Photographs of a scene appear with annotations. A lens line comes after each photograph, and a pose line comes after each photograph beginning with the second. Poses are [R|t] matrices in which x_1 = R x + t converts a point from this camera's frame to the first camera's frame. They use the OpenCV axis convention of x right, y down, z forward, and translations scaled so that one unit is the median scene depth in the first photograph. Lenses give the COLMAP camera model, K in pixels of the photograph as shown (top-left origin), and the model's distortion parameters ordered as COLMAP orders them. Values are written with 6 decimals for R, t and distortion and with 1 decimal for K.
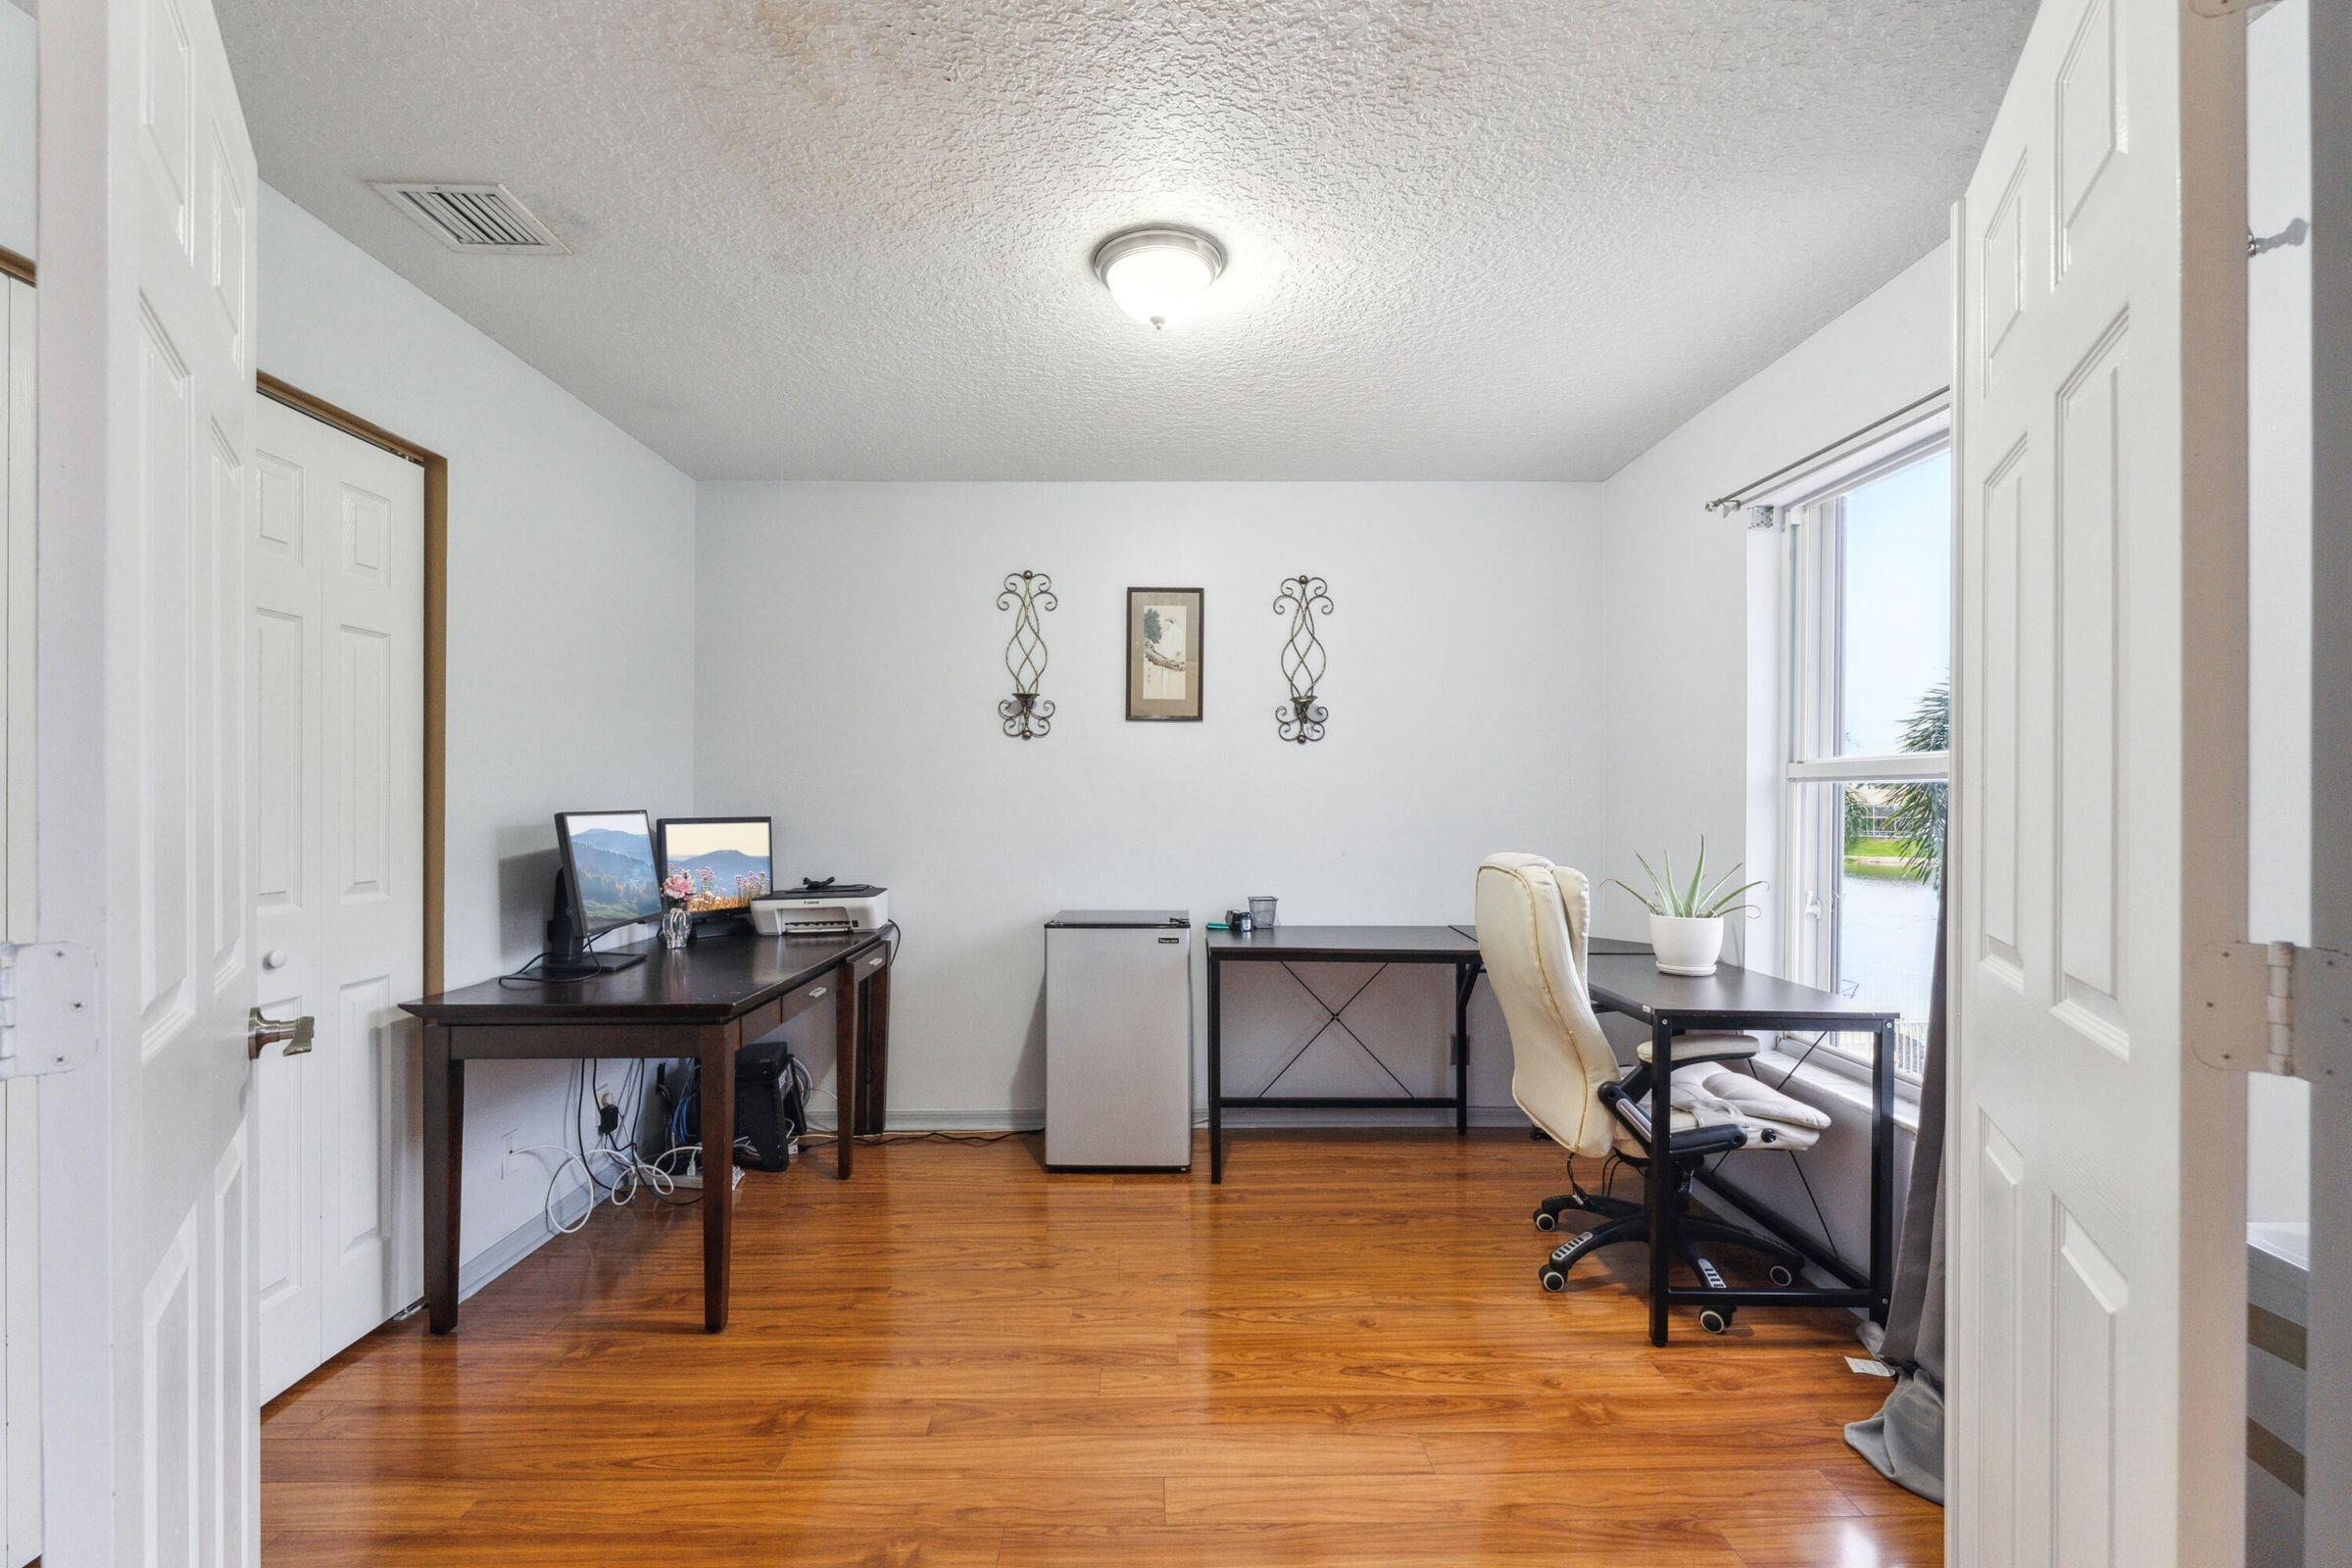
lens RADIAL K [[1026.3, 0, 1169.3], [0, 1026.3, 792.9], [0, 0, 1]] dist [-0.002298, 0.001314]
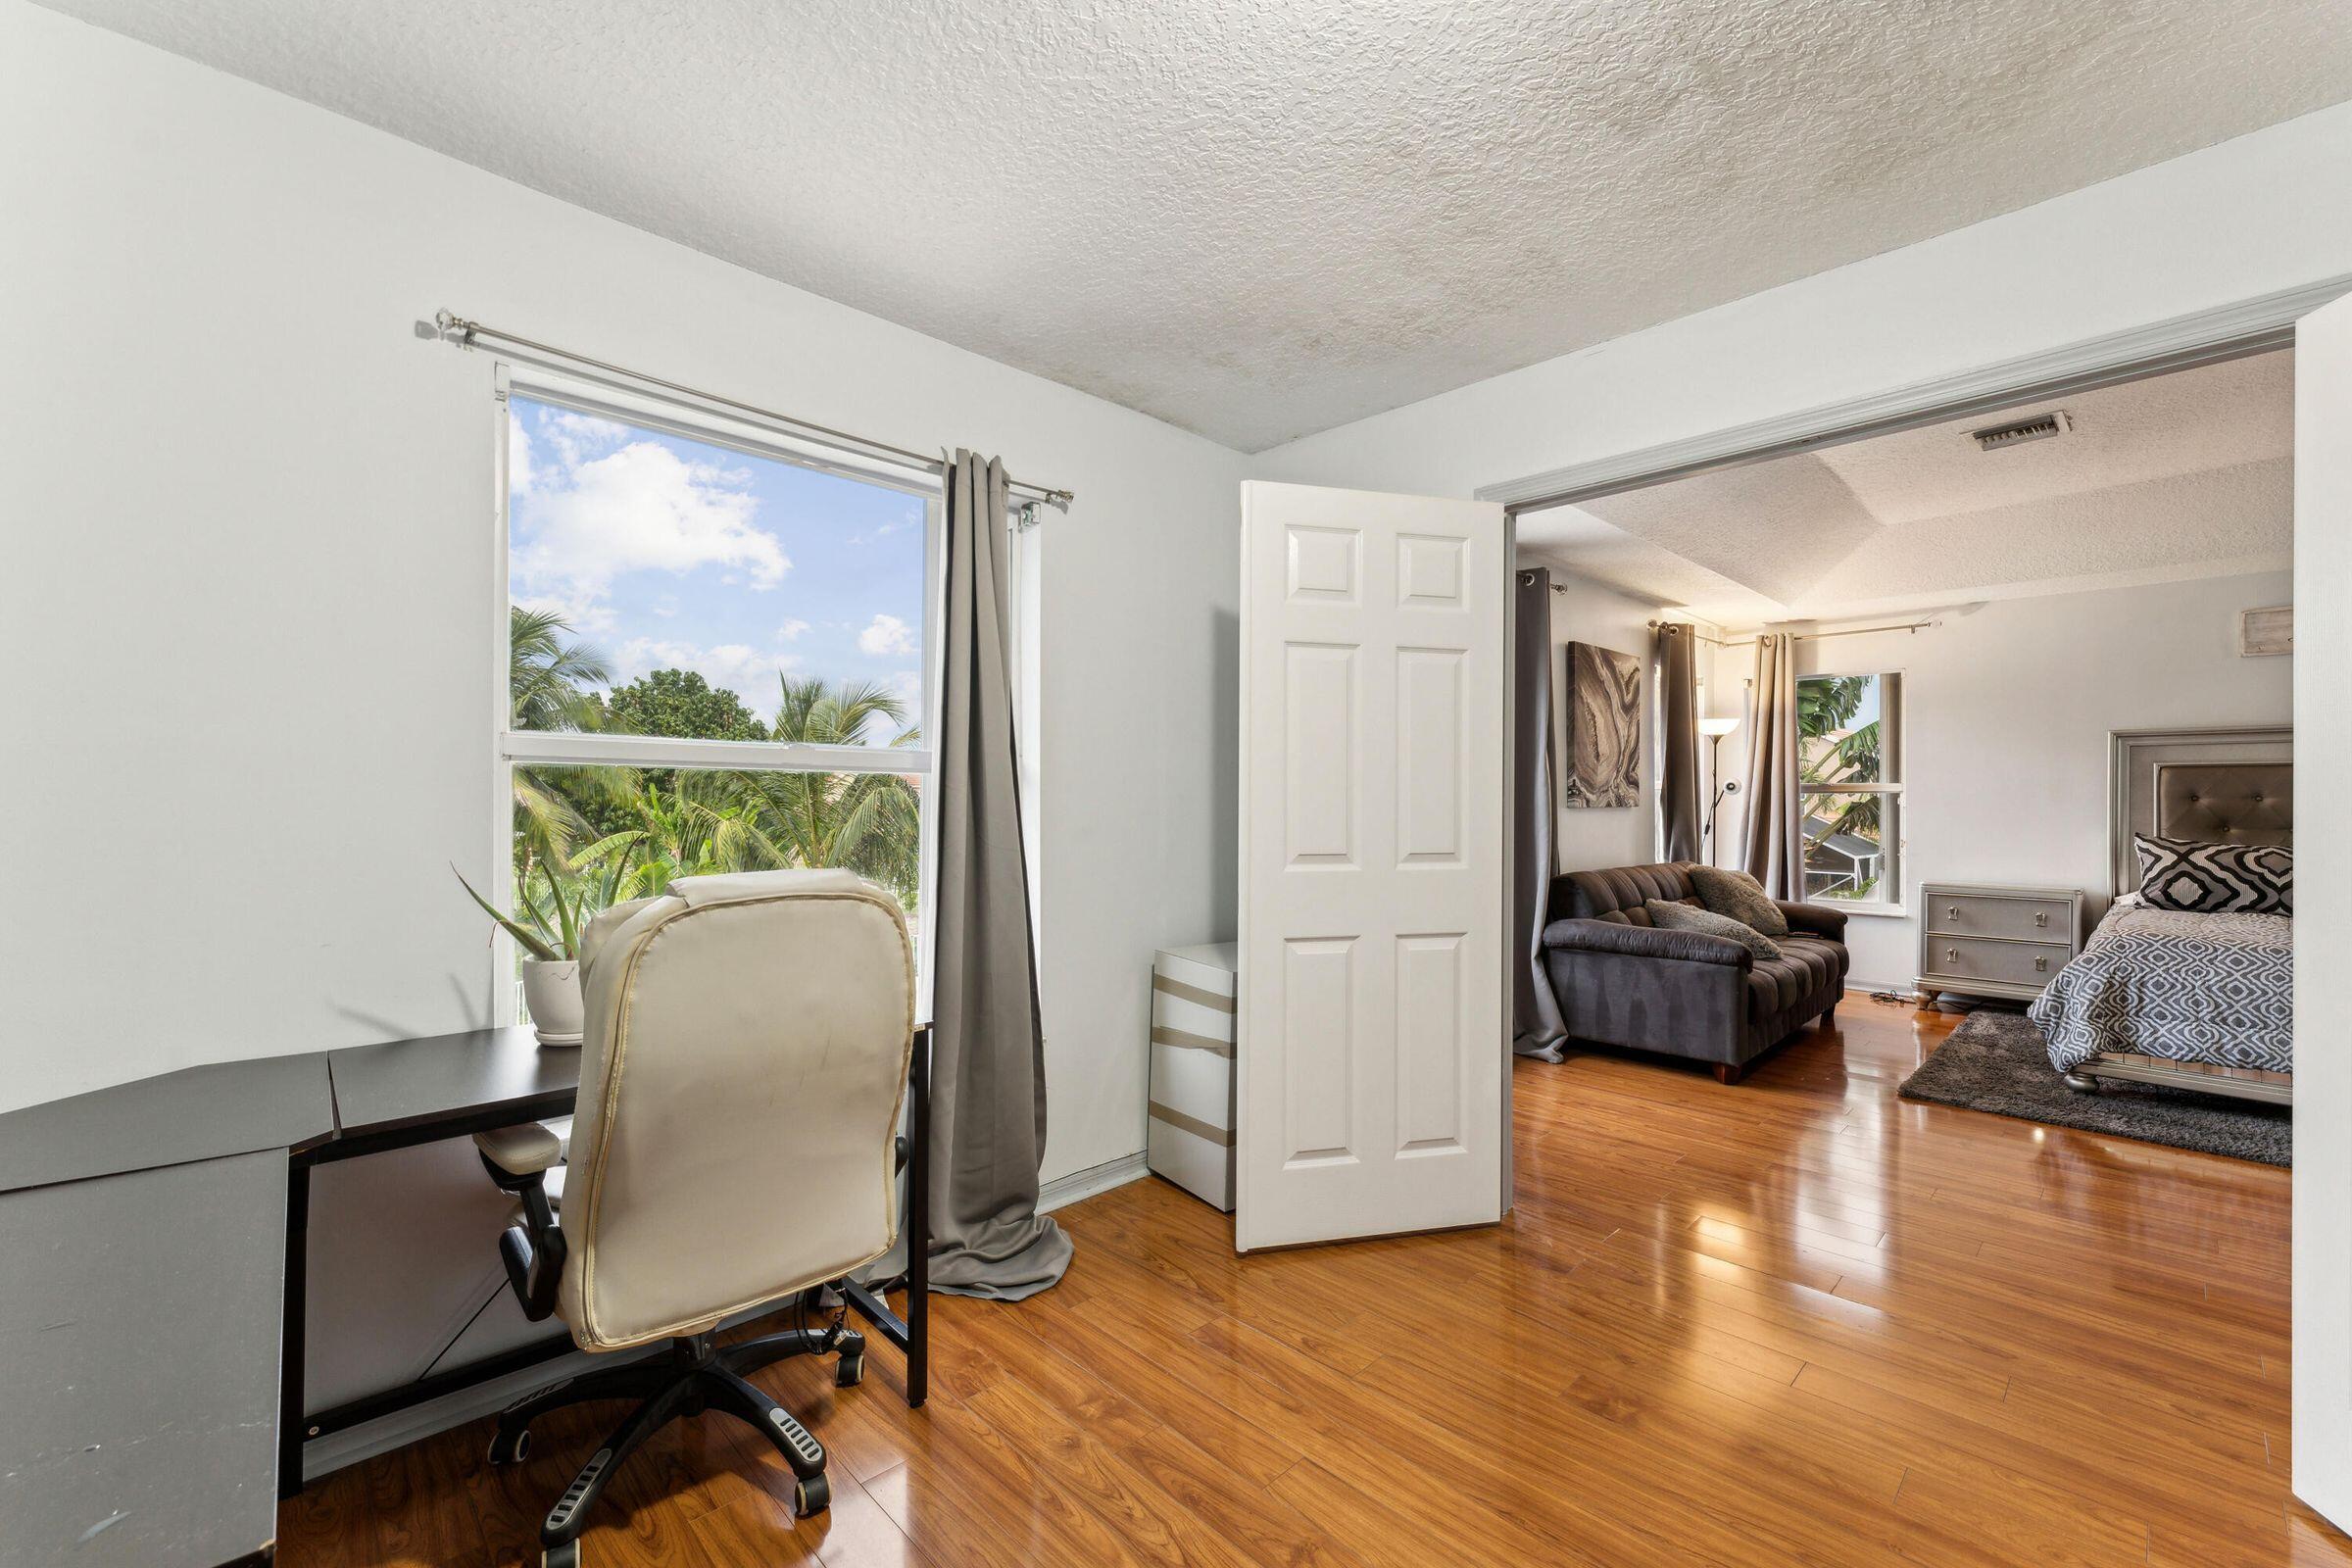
lens RADIAL K [[968.2, 0, 1171.7], [0, 968.2, 791.2], [0, 0, 1]] dist [-0.000731, -0.000268]
pose [[-0.673853, 0.005072, 0.738848, -0.314749], [-0.000613, 0.999972, -0.007423, 0.020208], [-0.738865, -0.005455, -0.673831, 1.545212]]
